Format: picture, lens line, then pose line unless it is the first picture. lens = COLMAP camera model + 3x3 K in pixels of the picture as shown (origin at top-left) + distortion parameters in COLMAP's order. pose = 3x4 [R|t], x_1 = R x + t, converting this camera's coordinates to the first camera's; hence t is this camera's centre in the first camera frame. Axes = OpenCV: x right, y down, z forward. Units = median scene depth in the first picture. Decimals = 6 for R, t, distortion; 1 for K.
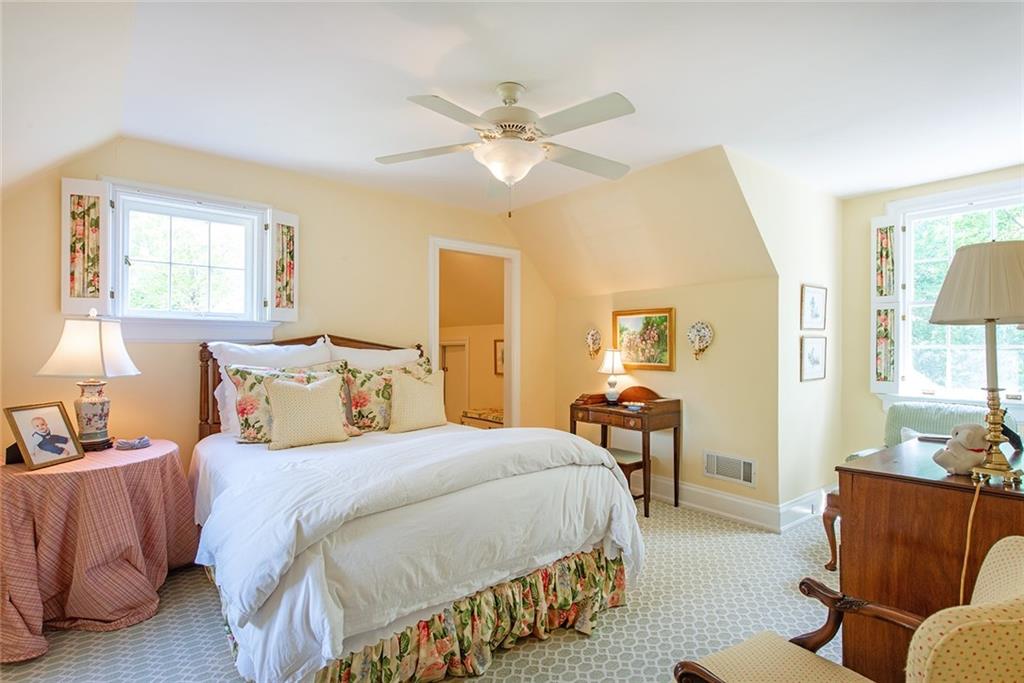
lens RADIAL K [[512.7, 0, 512.0], [0, 512.7, 341.5], [0, 0, 1]] dist [0.004045, 0.001419]
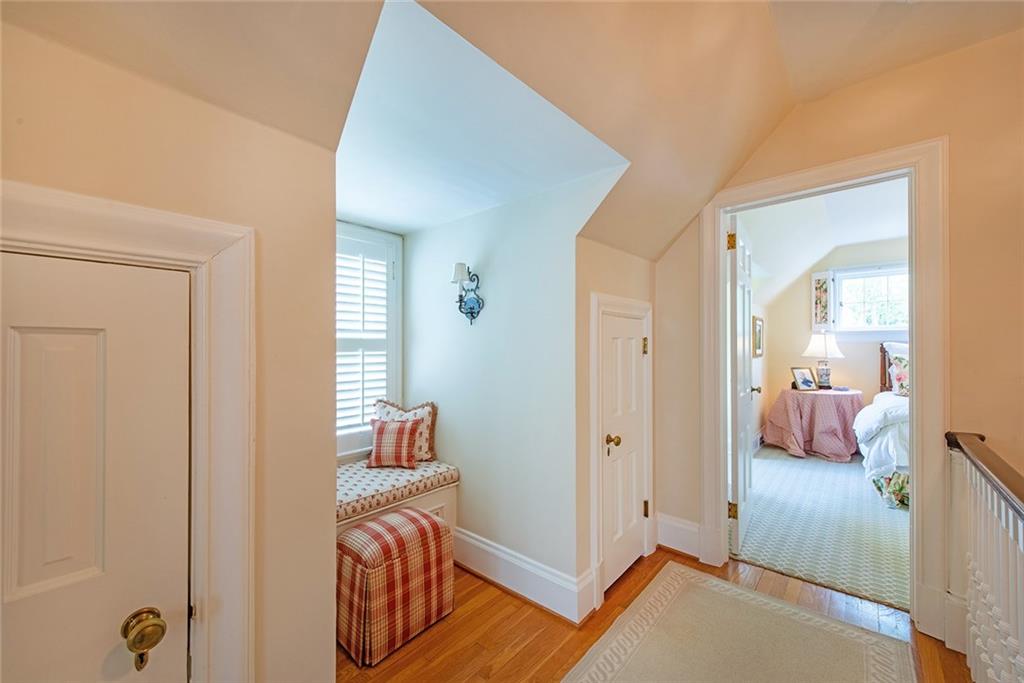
lens RADIAL K [[400.4, 0, 512.0], [0, 400.4, 341.5], [0, 0, 1]] dist [0.001405, 0.000075]
pose [[0.164789, -0.011436, -0.986262, 0.754677], [0.005565, 0.999928, -0.010664, 0.004856], [0.986313, -0.003731, 0.164841, -0.701022]]
